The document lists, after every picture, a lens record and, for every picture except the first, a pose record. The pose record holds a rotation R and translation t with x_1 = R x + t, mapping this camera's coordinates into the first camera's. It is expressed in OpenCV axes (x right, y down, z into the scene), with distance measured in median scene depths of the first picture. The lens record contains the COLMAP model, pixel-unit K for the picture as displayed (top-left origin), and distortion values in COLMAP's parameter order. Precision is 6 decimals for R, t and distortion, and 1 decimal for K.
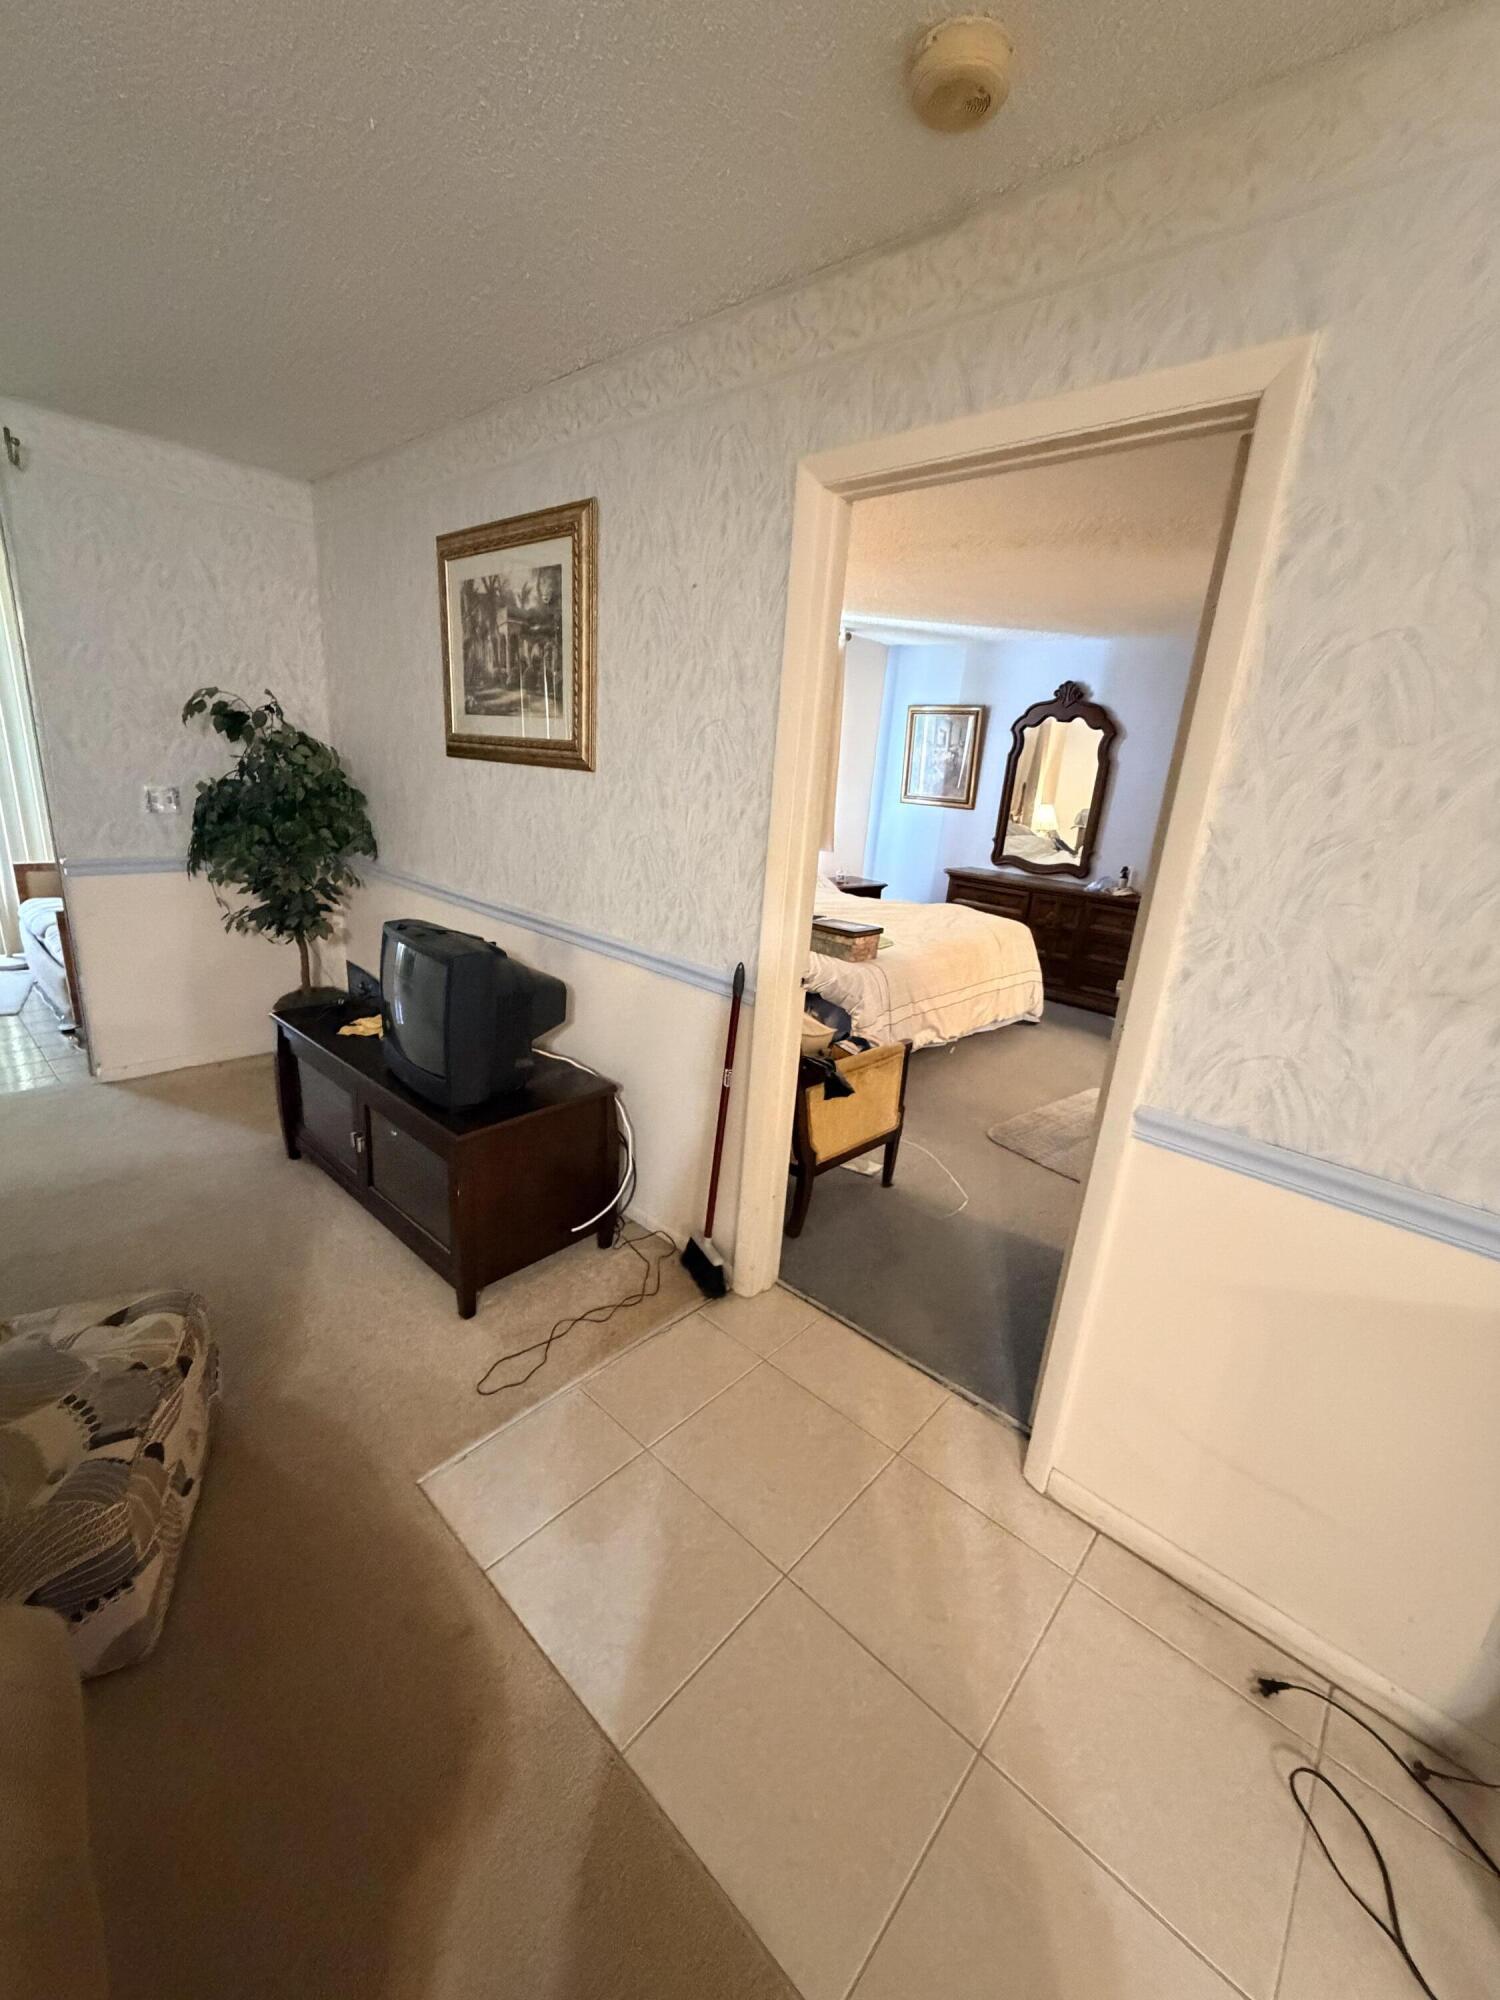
lens RADIAL K [[797.1, 0, 745.1], [0, 797.1, 996.8], [0, 0, 1]] dist [-0.000354, -0.000093]
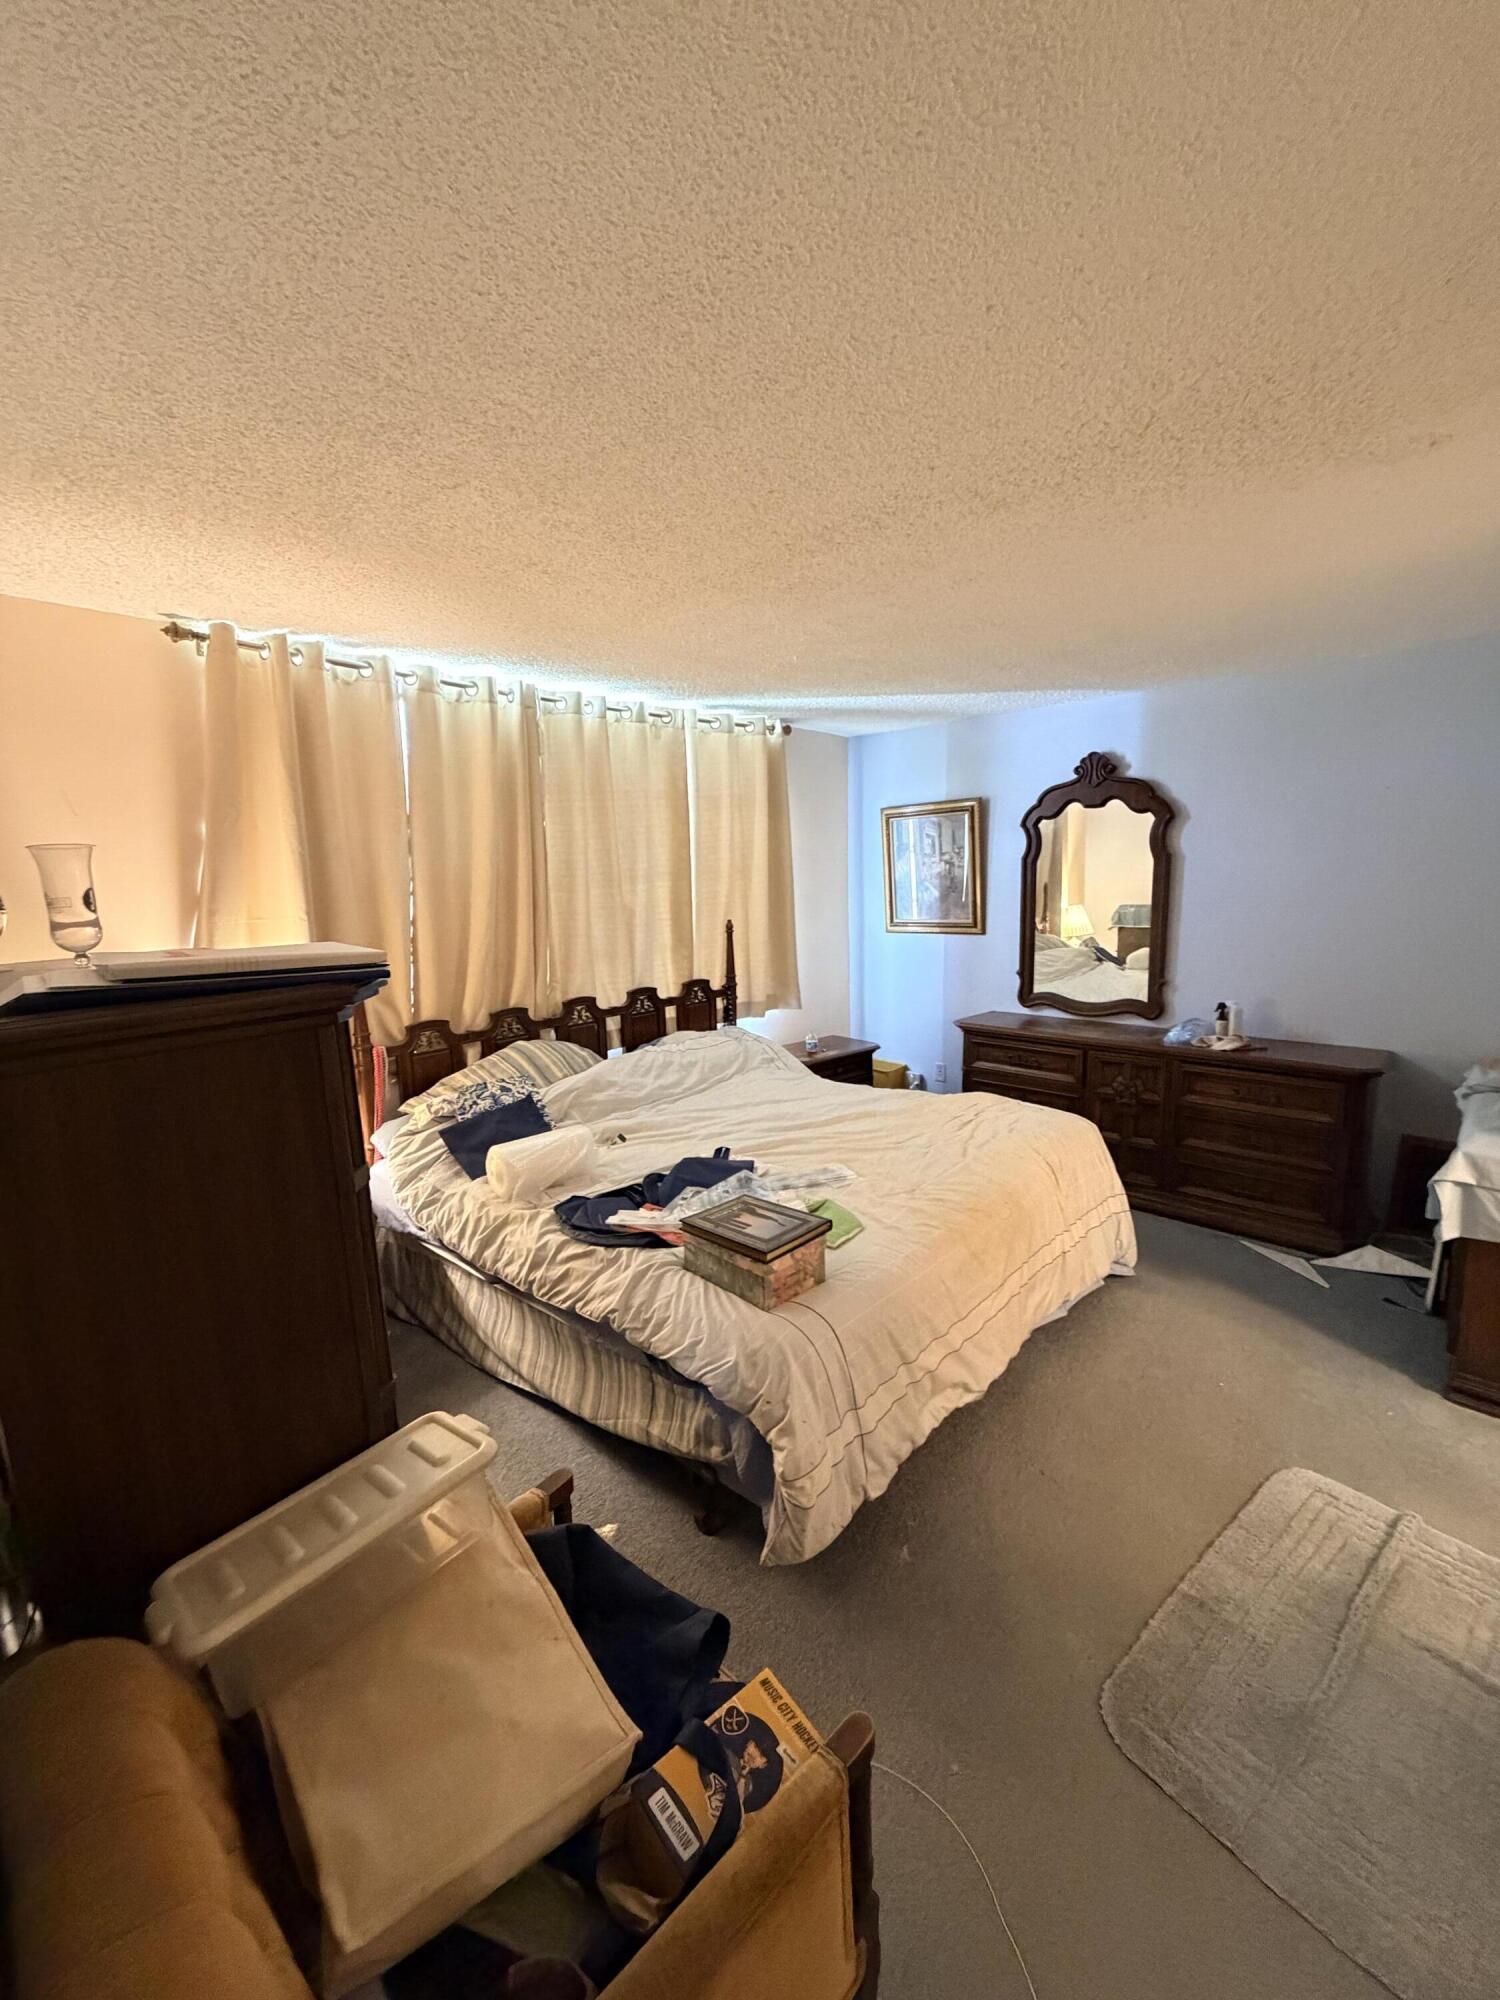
lens RADIAL K [[797.1, 0, 745.1], [0, 797.1, 996.8], [0, 0, 1]] dist [-0.000354, -0.000093]
pose [[0.994630, -0.097183, -0.035593, 0.091474], [0.091247, 0.985717, -0.141552, -0.098438], [0.048841, 0.137544, 0.989291, 0.282368]]
